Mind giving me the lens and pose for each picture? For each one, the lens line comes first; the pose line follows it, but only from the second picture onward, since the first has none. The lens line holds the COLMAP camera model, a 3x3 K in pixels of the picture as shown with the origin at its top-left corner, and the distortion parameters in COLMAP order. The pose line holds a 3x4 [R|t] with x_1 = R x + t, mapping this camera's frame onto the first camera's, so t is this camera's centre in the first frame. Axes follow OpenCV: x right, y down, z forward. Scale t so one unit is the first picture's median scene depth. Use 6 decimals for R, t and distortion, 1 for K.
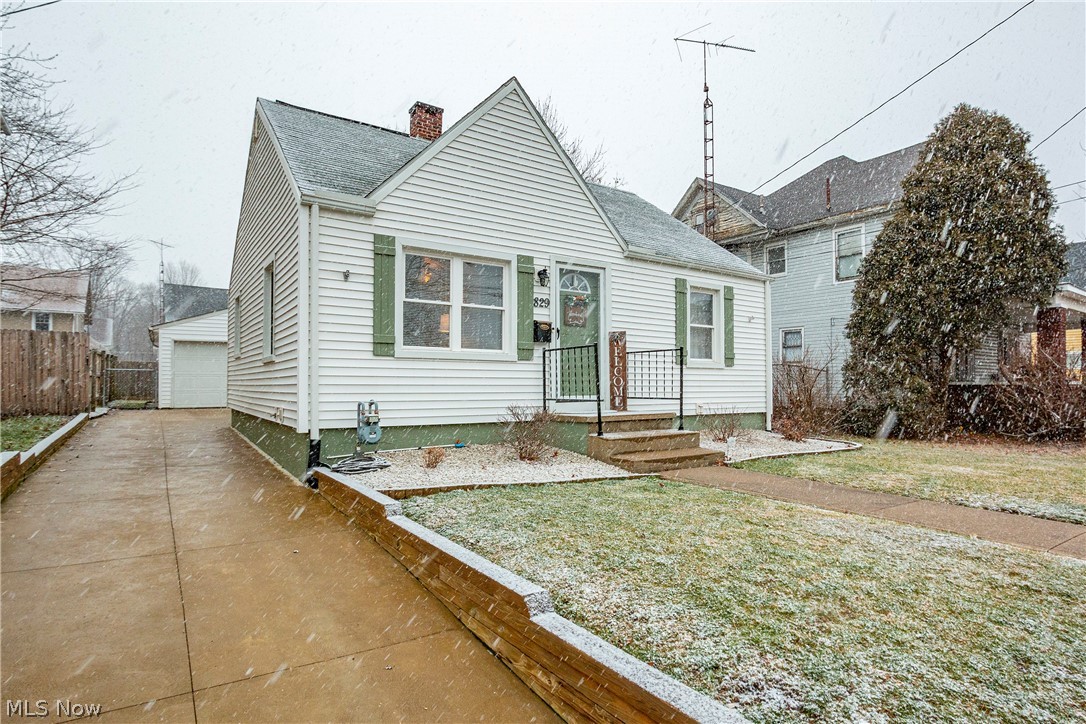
lens RADIAL K [[561.9, 0, 537.8], [0, 561.9, 367.0], [0, 0, 1]] dist [-0.003685, -0.000269]
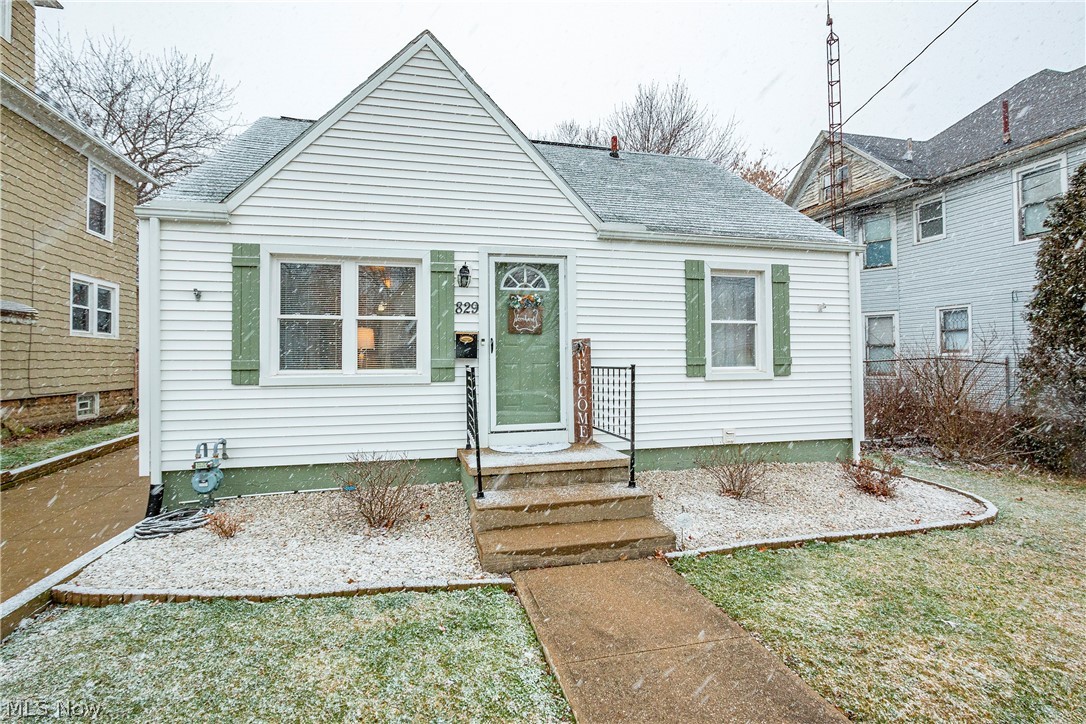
lens RADIAL K [[496.6, 0, 544.7], [0, 496.6, 351.8], [0, 0, 1]] dist [-0.011404, -0.000091]
pose [[0.937485, -0.016614, -0.347629, 0.329587], [0.021814, 0.999701, 0.011048, -0.054425], [0.347341, -0.017941, 0.937567, 0.357448]]
